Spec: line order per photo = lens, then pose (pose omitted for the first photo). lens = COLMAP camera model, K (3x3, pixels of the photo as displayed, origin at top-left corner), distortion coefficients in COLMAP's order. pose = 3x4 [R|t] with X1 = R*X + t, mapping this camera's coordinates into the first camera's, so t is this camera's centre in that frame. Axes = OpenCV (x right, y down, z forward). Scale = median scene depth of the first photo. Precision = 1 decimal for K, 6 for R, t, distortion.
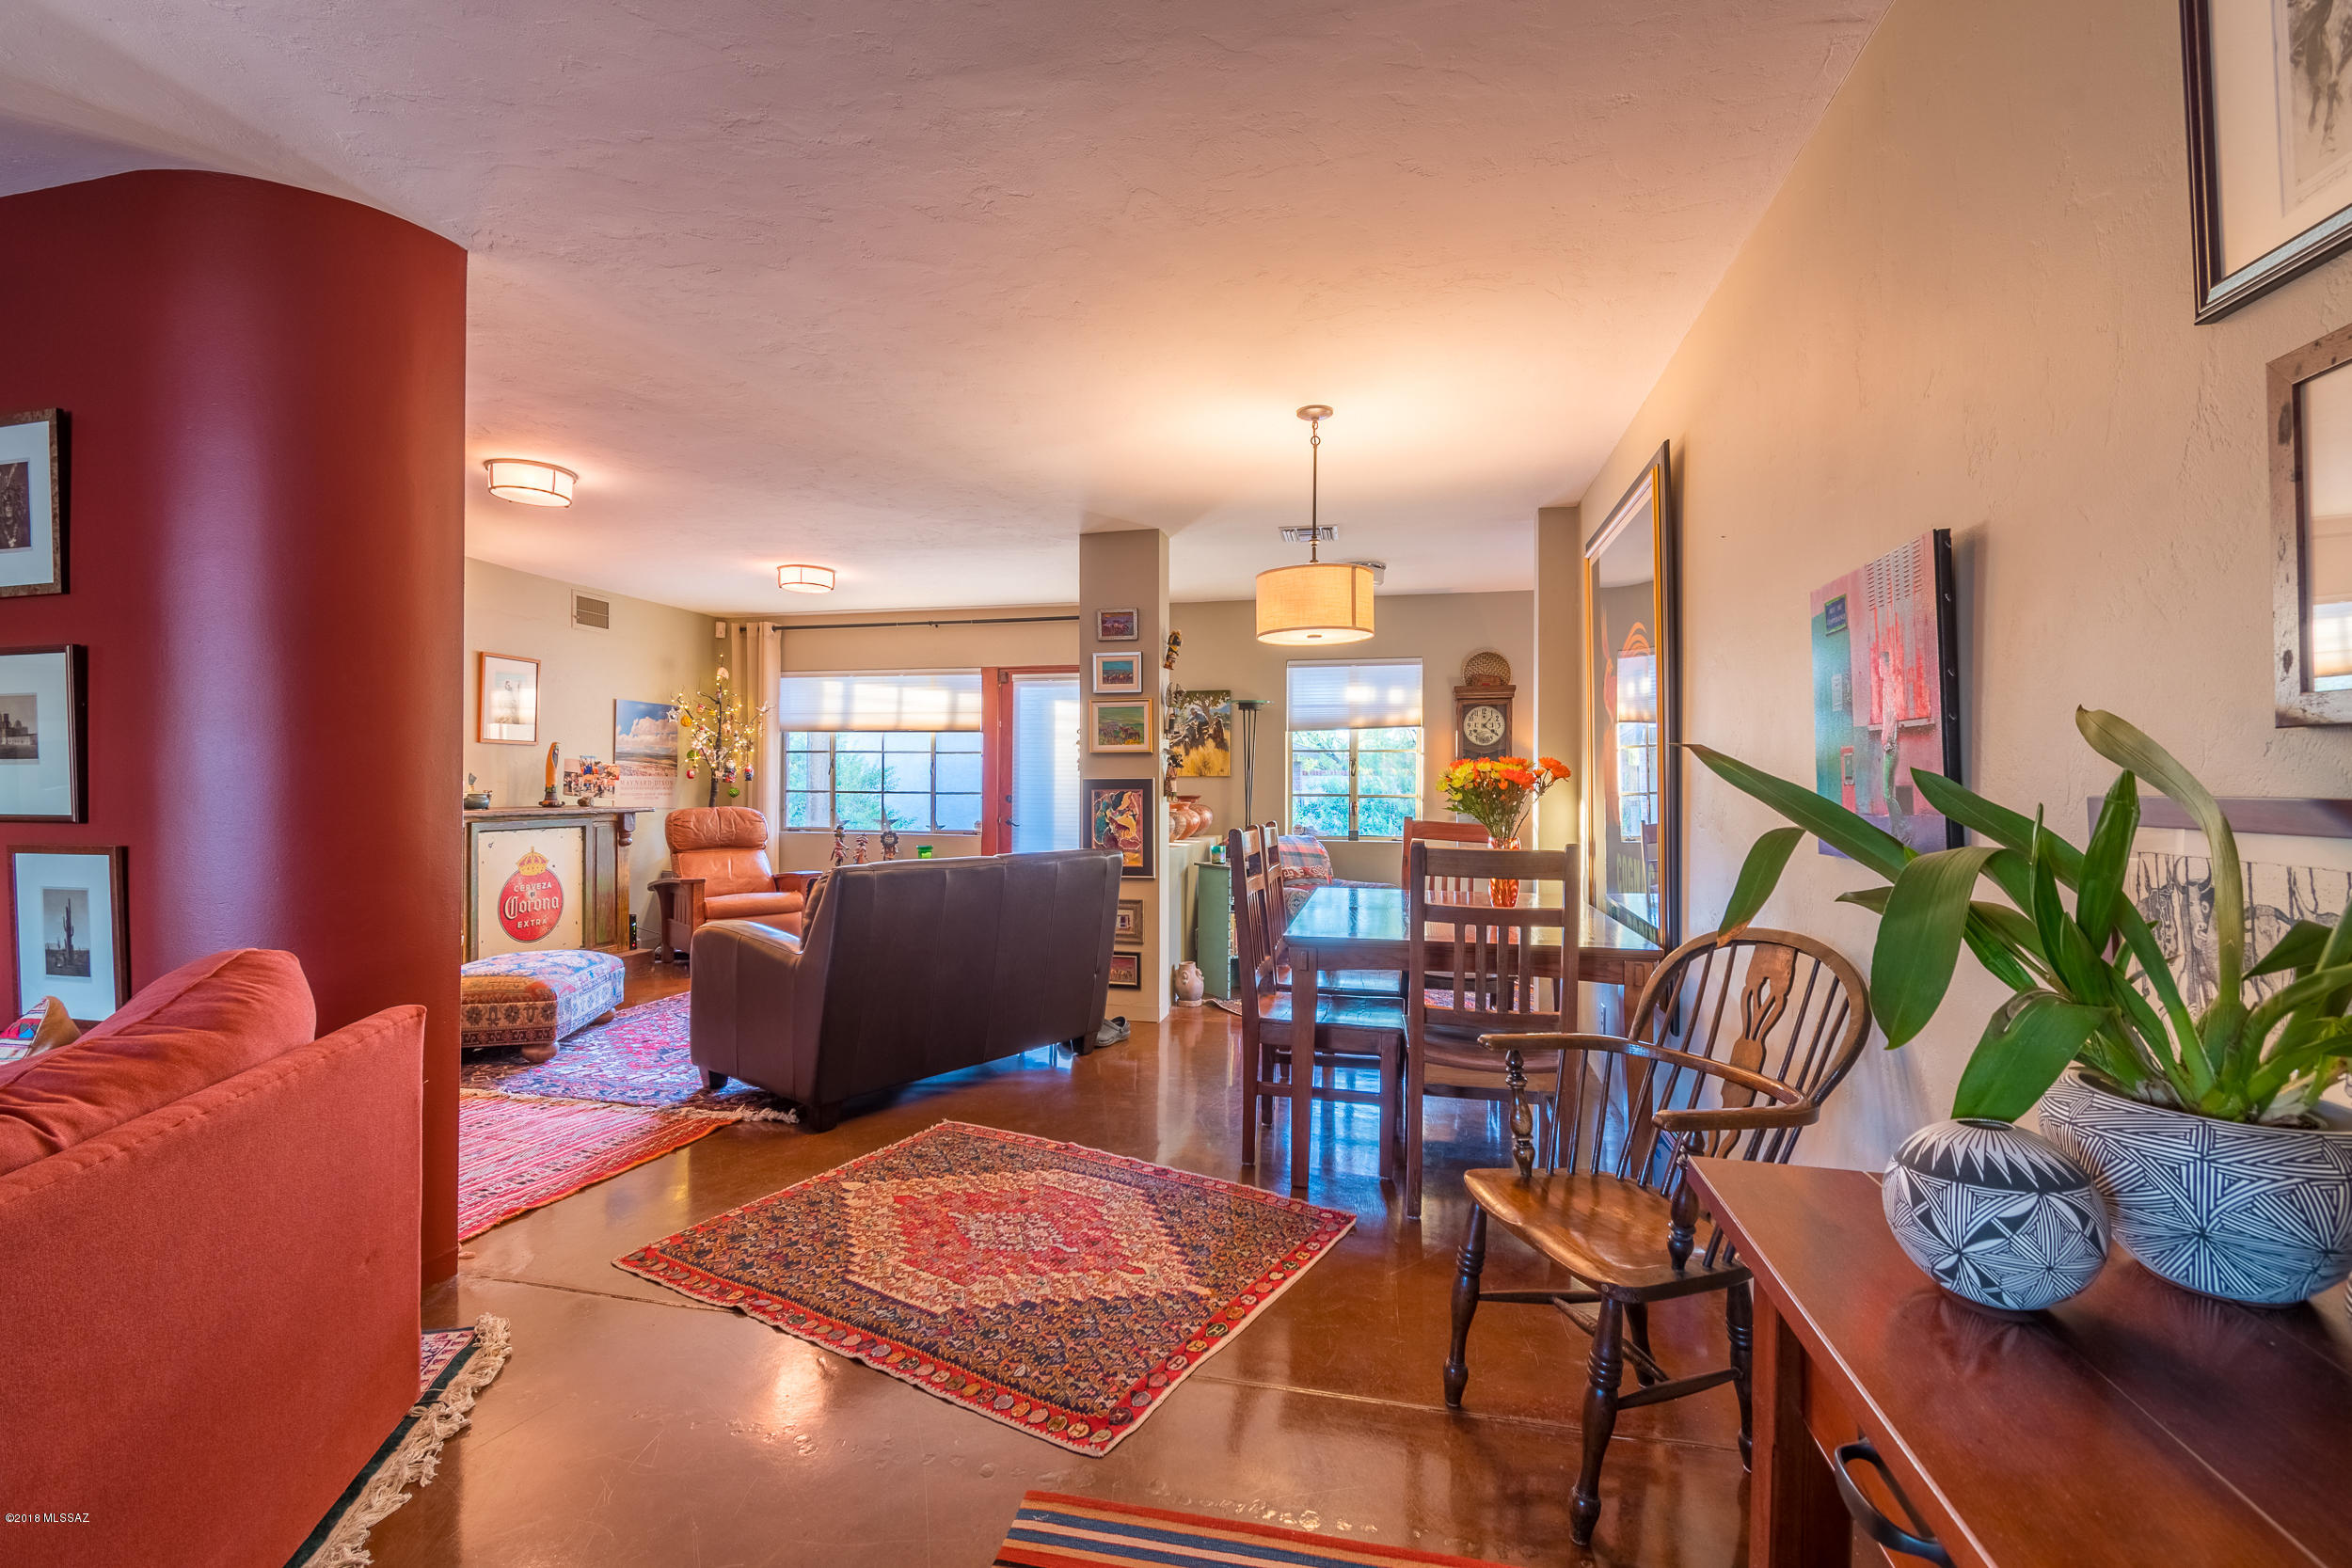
lens RADIAL K [[1040.0, 0, 1178.5], [0, 1040.0, 787.8], [0, 0, 1]] dist [0.004395, -0.009556]
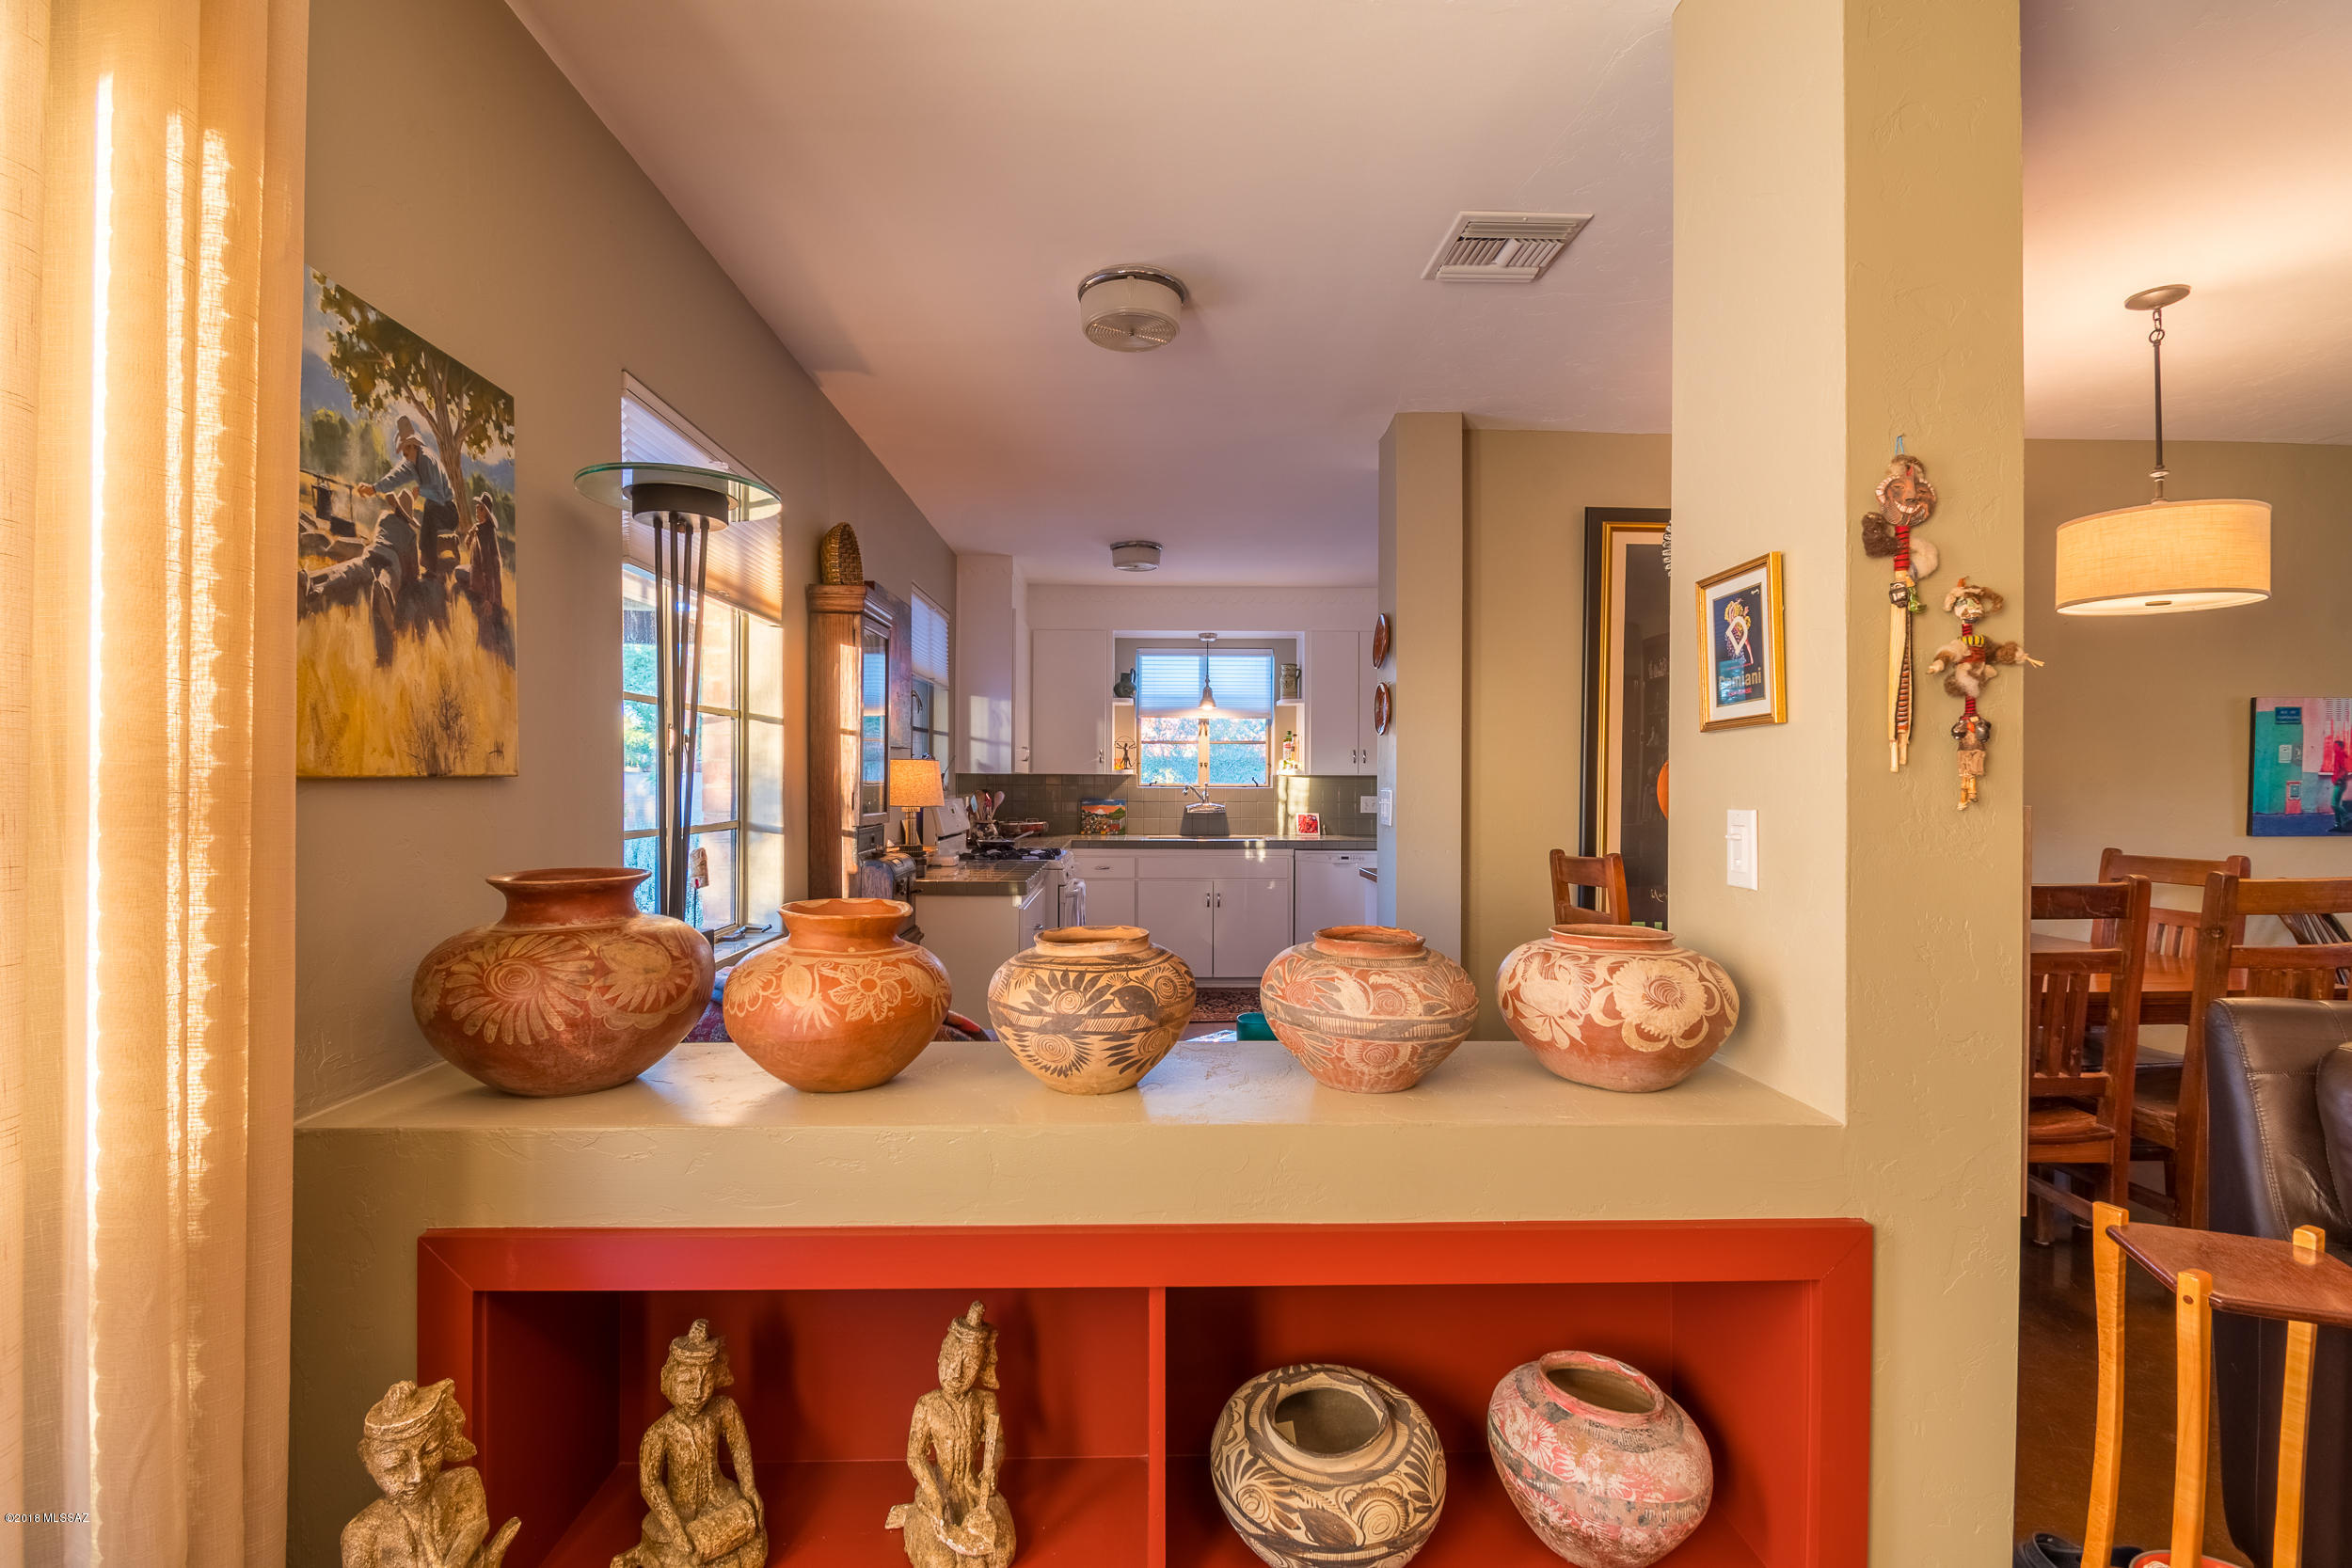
lens RADIAL K [[1040.0, 0, 1183.7], [0, 1040.0, 780.4], [0, 0, 1]] dist [0.004395, -0.009556]
pose [[-0.254955, -0.004605, 0.966942, -0.217173], [-0.003264, 0.999987, 0.003901, -0.011907], [-0.966947, -0.002162, -0.254967, 0.953076]]
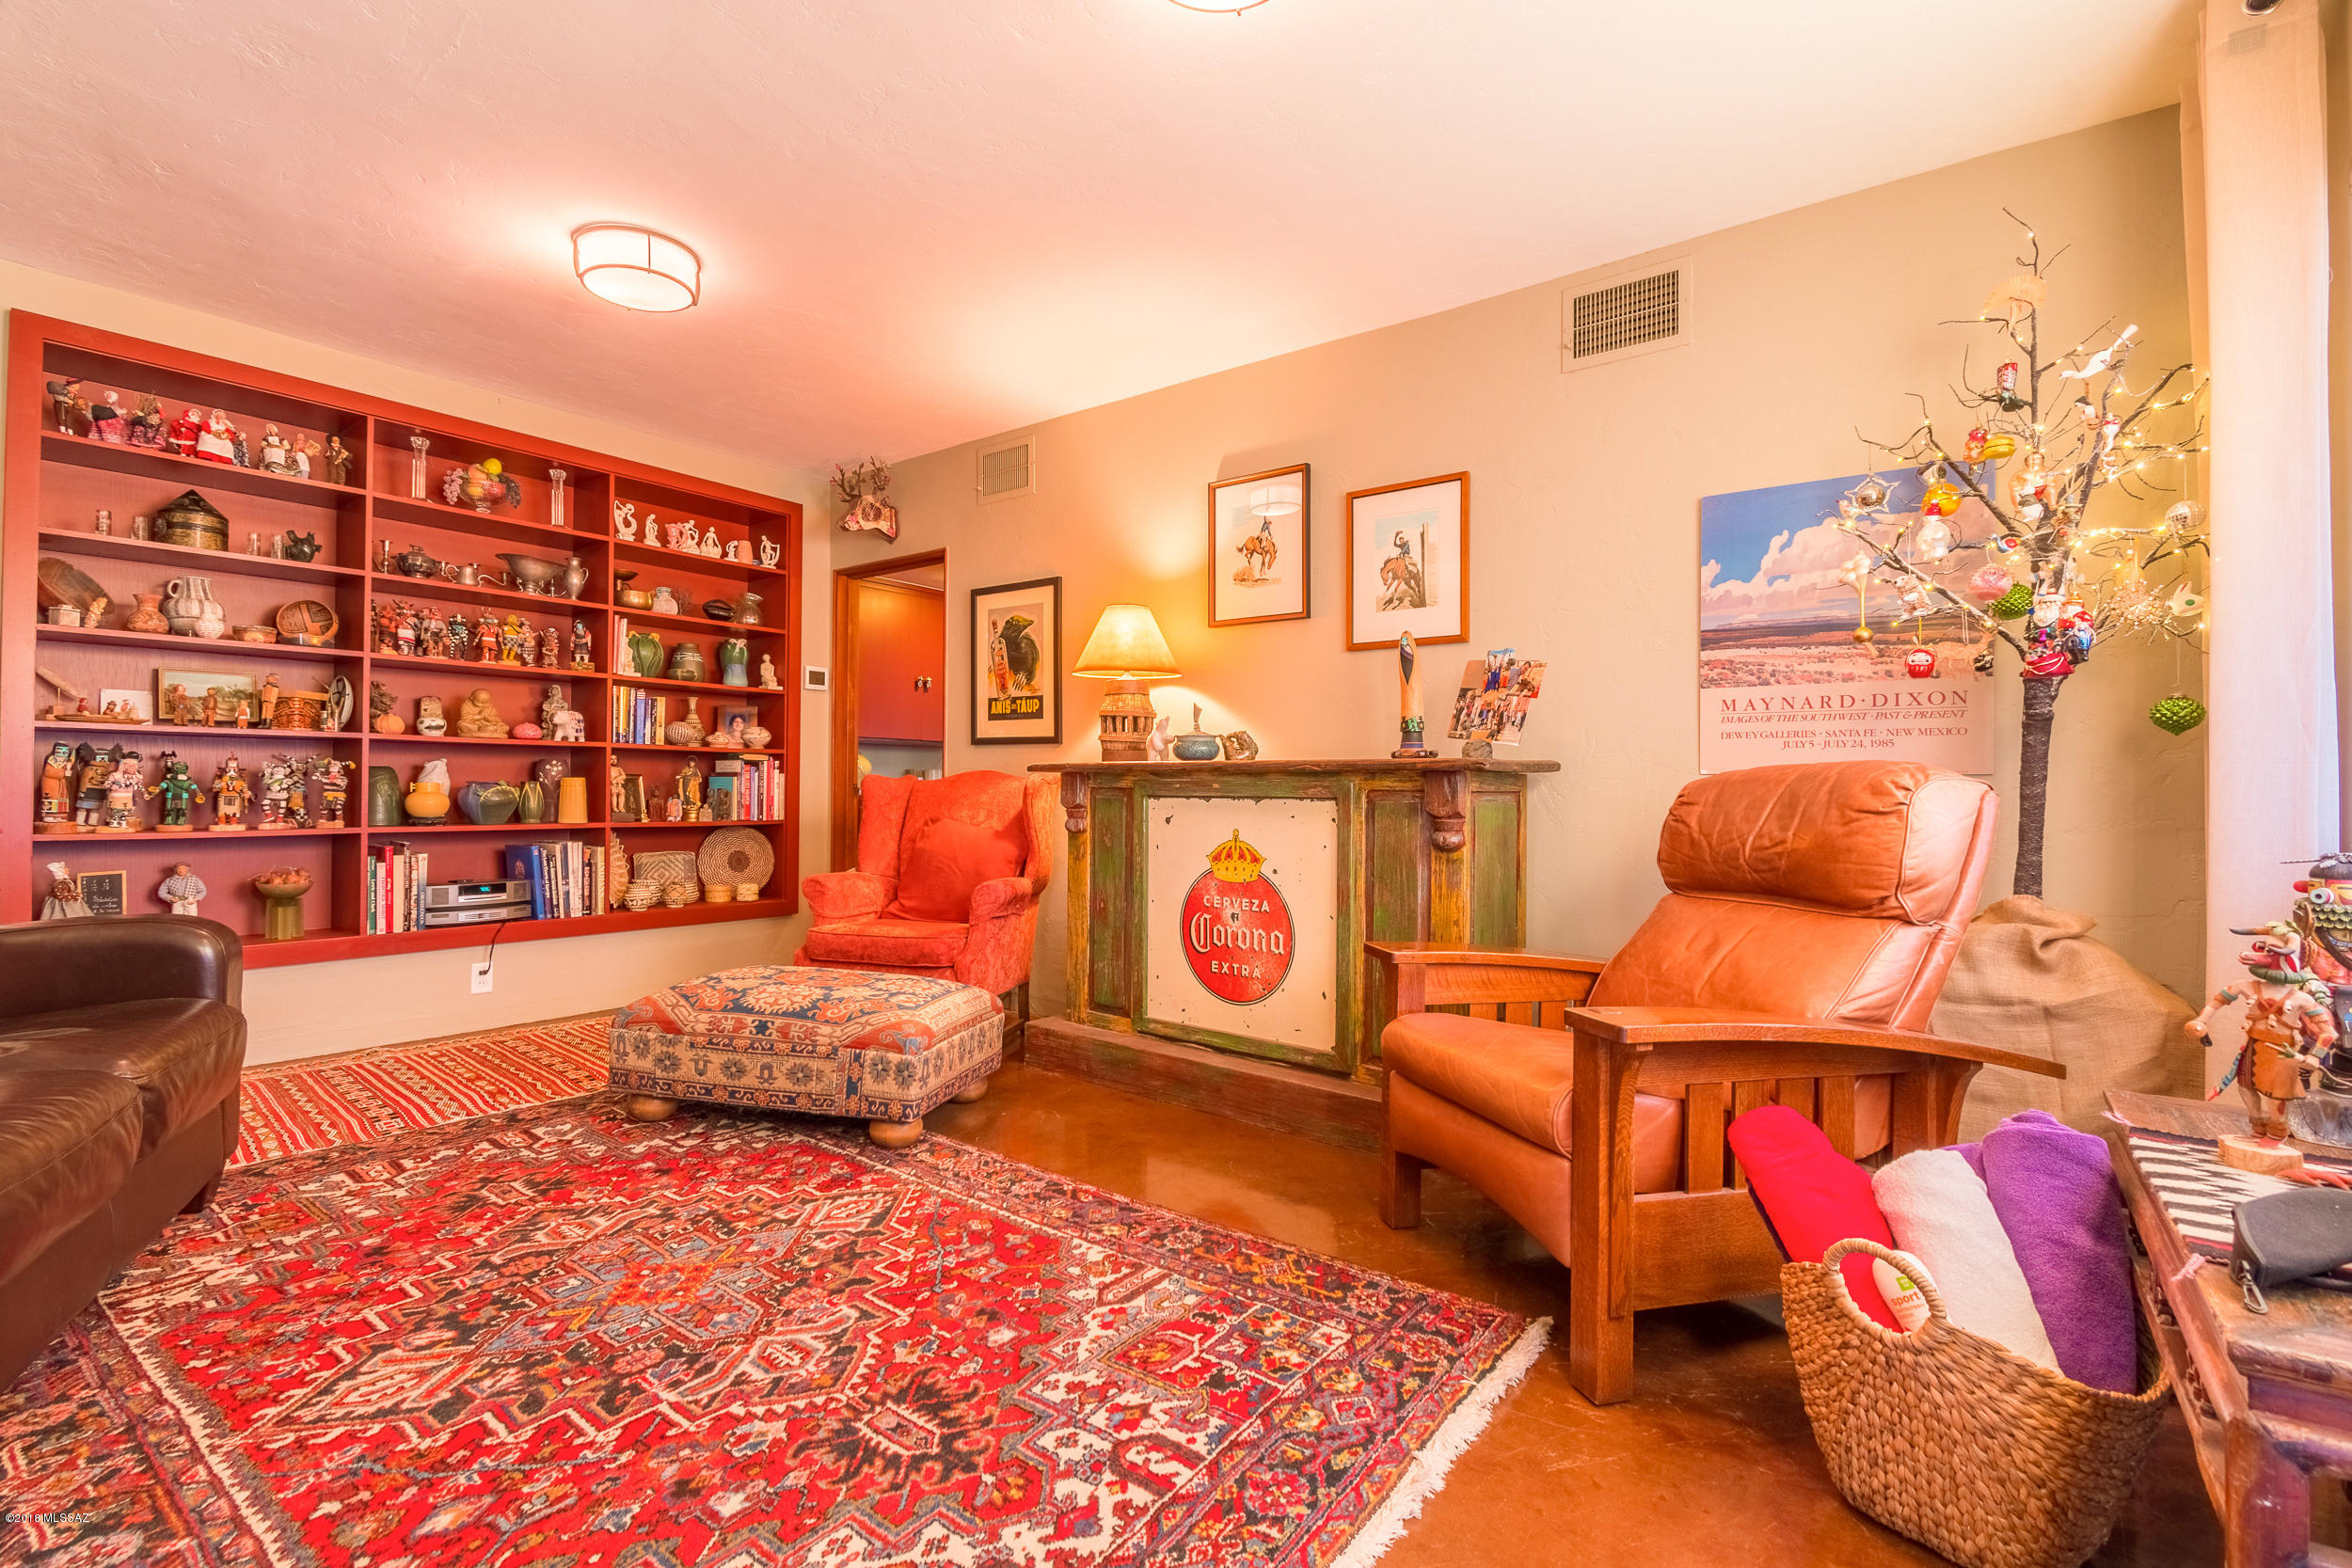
lens RADIAL K [[1040.0, 0, 1160.9], [0, 1040.0, 783.5], [0, 0, 1]] dist [0.004395, -0.009556]
pose [[-0.425416, -0.011801, -0.904921, -0.091806], [-0.012440, 0.999897, -0.007191, 0.030685], [0.904912, 0.008198, -0.425519, 0.994346]]
